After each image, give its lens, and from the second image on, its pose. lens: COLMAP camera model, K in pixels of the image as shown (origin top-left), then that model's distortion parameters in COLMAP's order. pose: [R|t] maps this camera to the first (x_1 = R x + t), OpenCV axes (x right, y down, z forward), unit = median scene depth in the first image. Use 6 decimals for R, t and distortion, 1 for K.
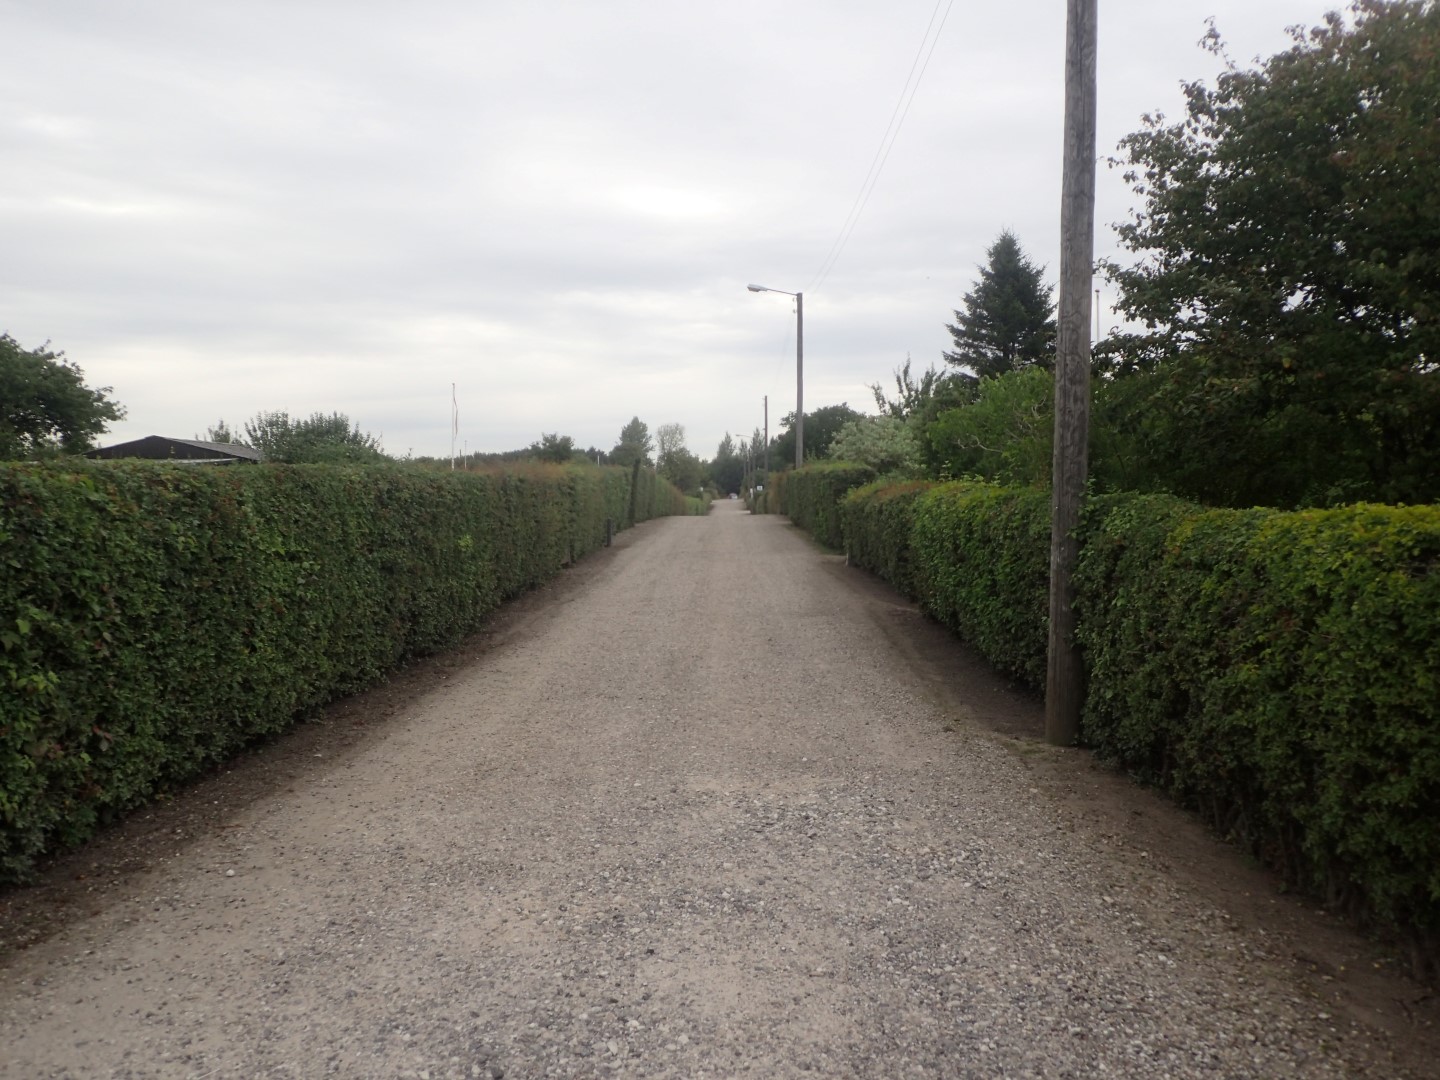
lens RADIAL K [[1167.8, 0, 721.9], [0, 1167.8, 537.7], [0, 0, 1]] dist [0.009259, 0.002333]
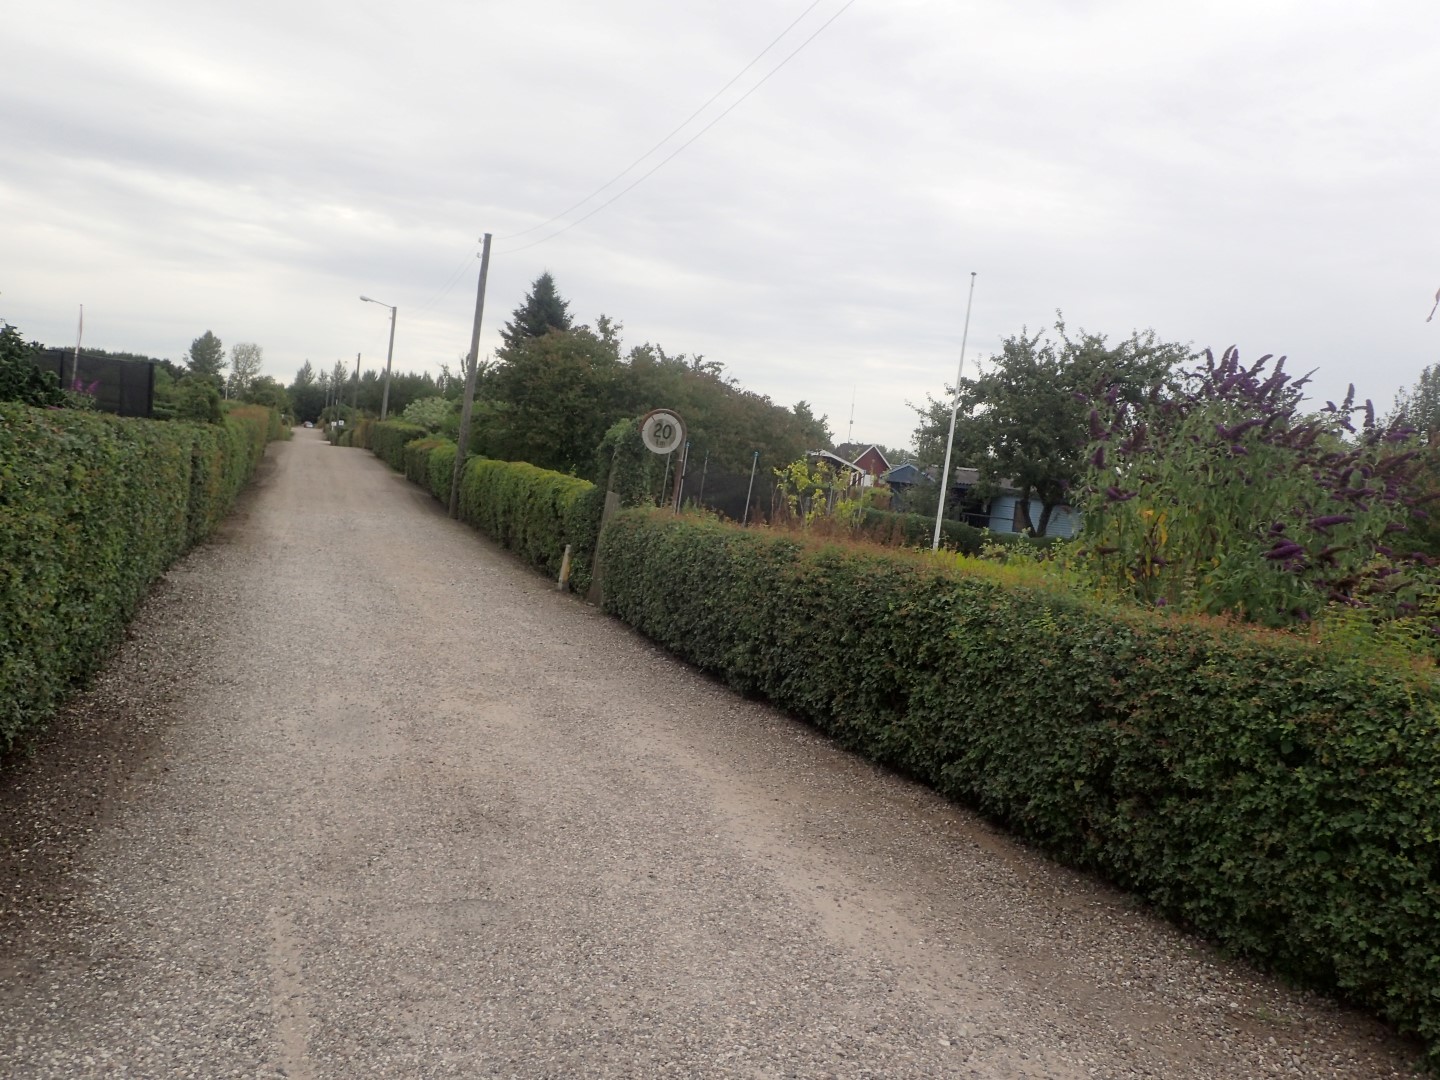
lens RADIAL K [[1167.8, 0, 724.9], [0, 1167.8, 534.1], [0, 0, 1]] dist [0.009259, 0.002333]
pose [[0.930345, 0.090609, 0.355315, -0.012309], [-0.104091, 0.994387, 0.018970, 0.003469], [-0.351602, -0.054634, 0.934554, -0.152672]]
